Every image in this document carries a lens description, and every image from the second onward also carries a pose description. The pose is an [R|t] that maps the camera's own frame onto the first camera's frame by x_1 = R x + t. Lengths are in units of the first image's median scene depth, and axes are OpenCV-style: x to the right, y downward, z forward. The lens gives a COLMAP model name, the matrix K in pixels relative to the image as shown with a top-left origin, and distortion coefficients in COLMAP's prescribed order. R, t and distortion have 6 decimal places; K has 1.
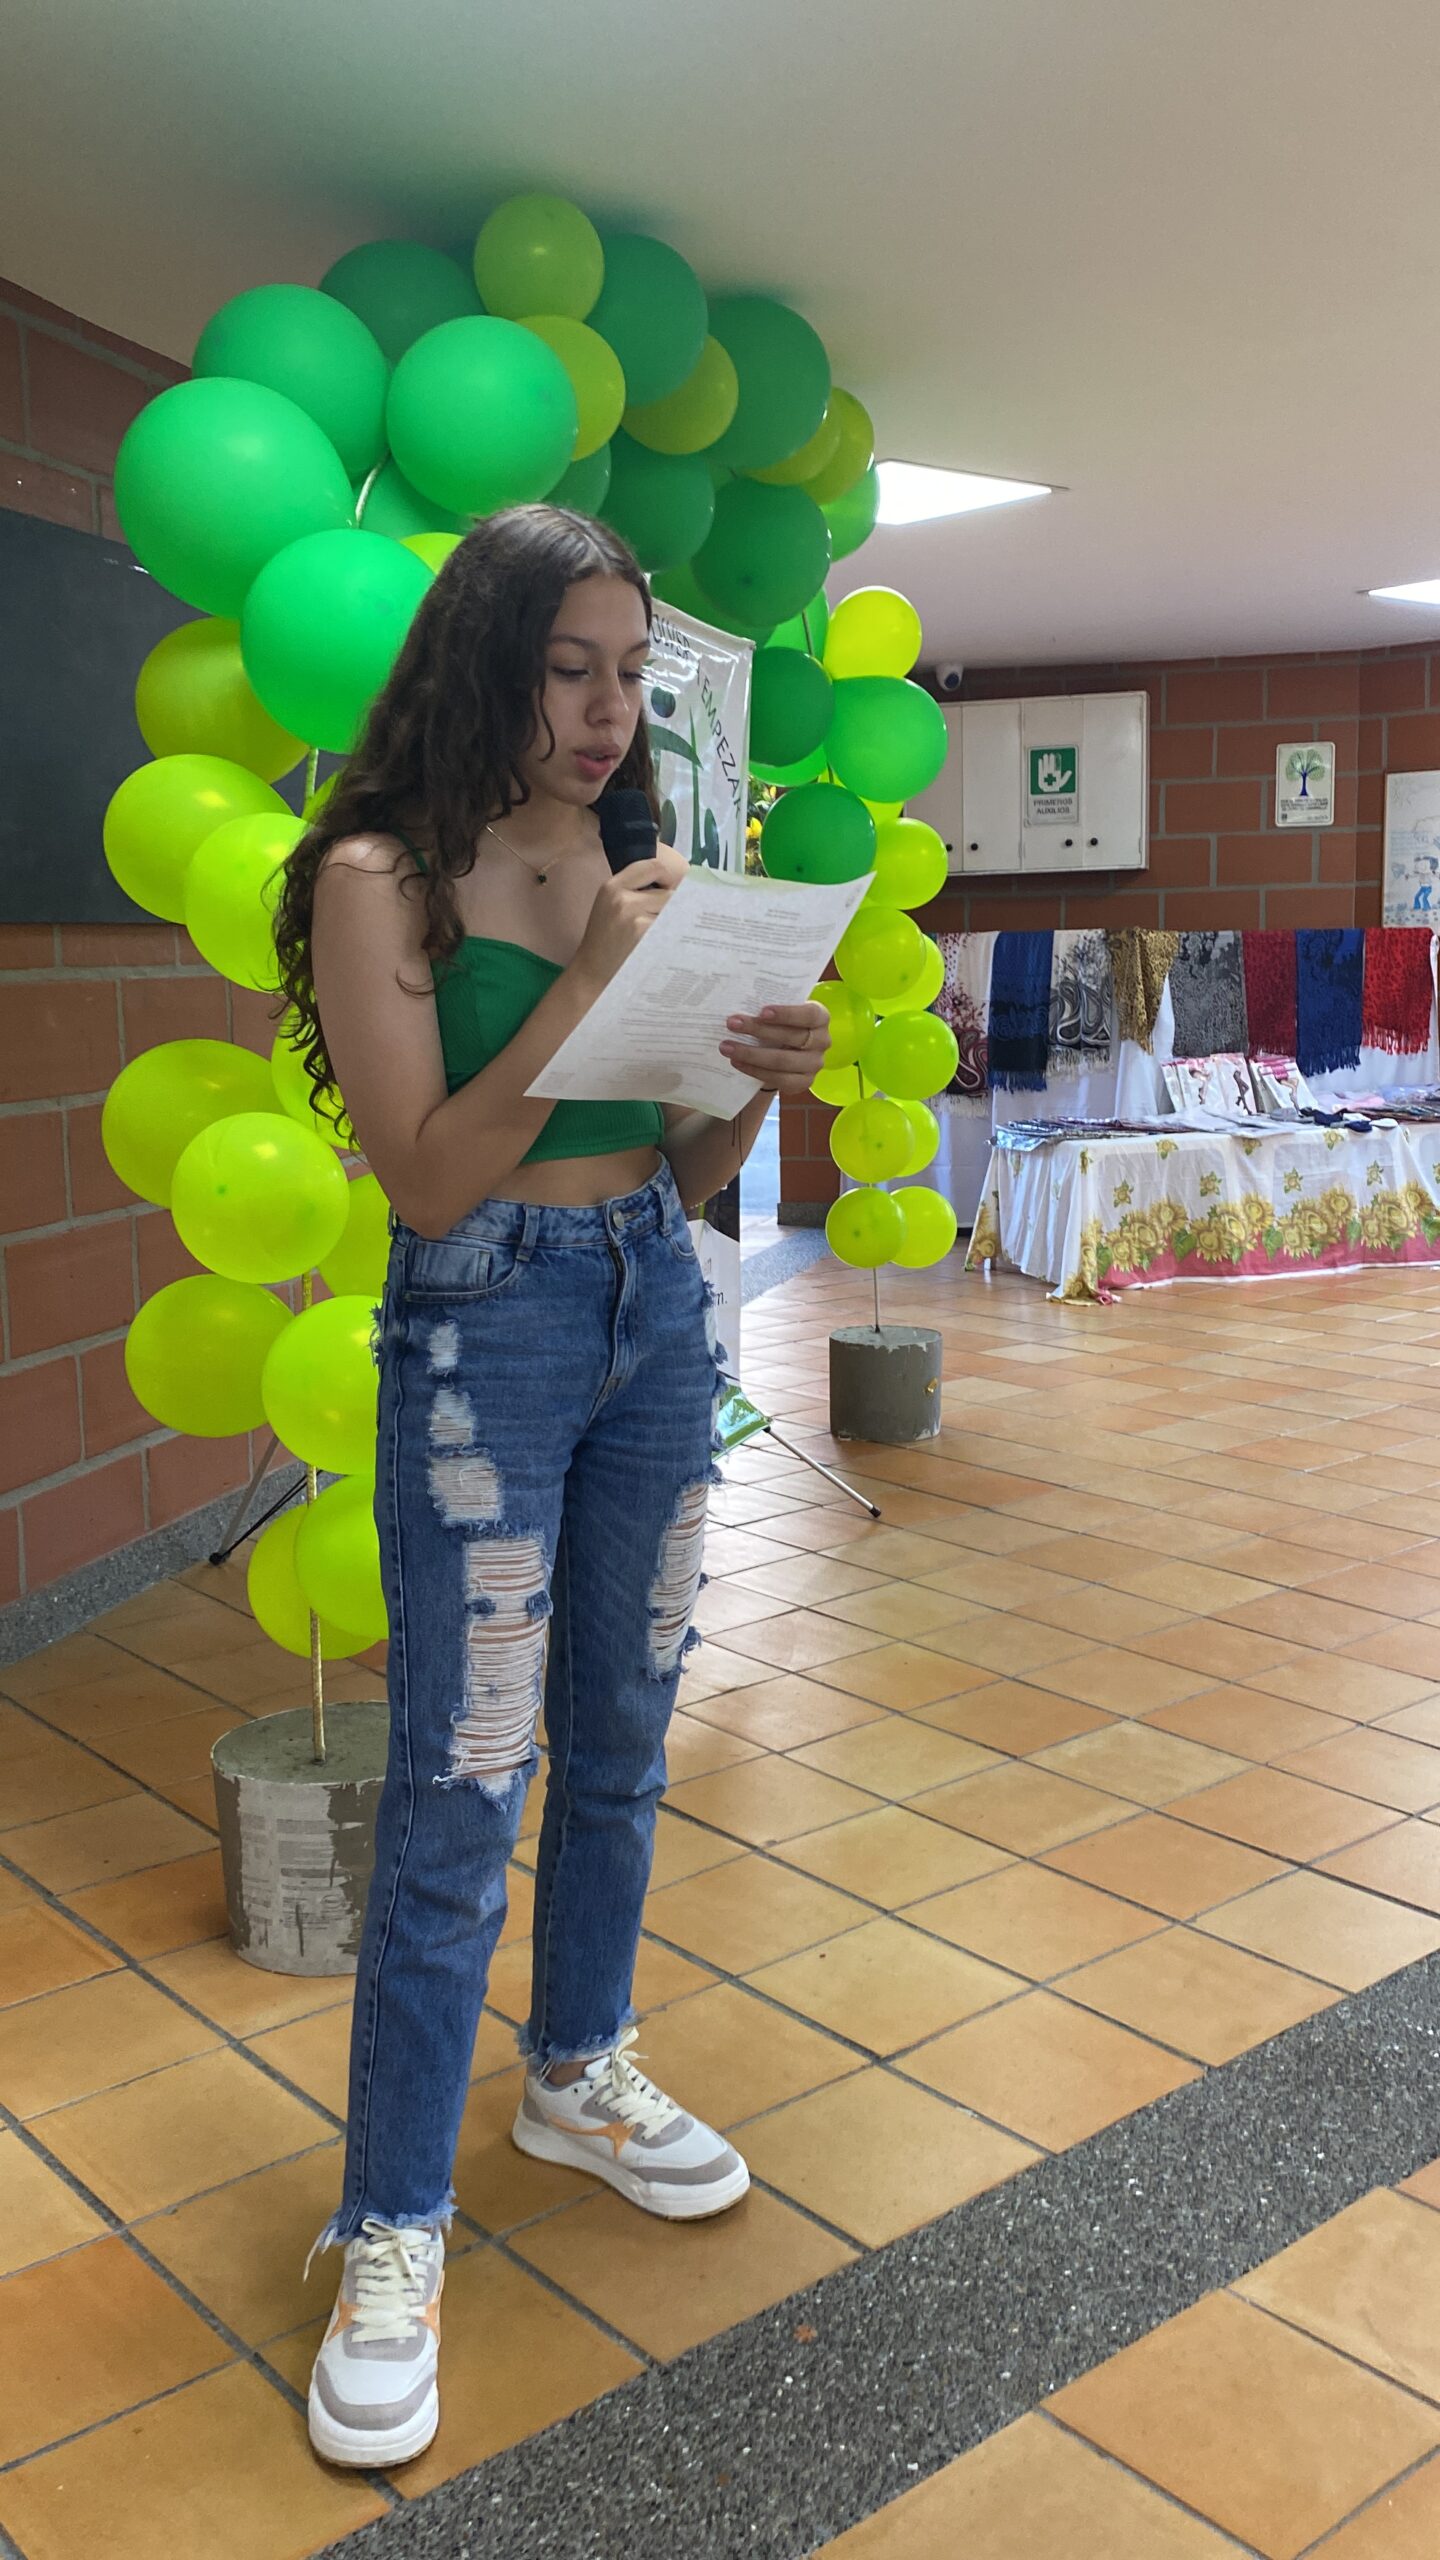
lens RADIAL K [[2251.0, 0, 721.9], [0, 2251.0, 1171.8], [0, 0, 1]] dist [0.007987, -0.006920]
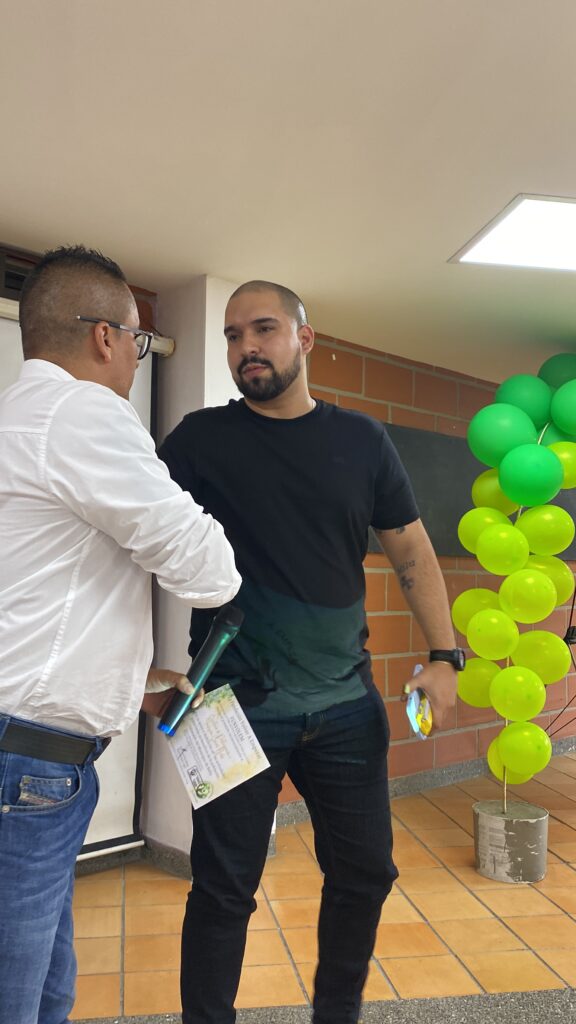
lens RADIAL K [[900.4, 0, 288.8], [0, 900.4, 468.7], [0, 0, 1]] dist [0.007987, -0.006920]
pose [[0.867523, -0.008242, -0.497328, 0.205548], [-0.099120, 0.976944, -0.189093, 0.053823], [0.487420, 0.213338, 0.846704, -0.364388]]
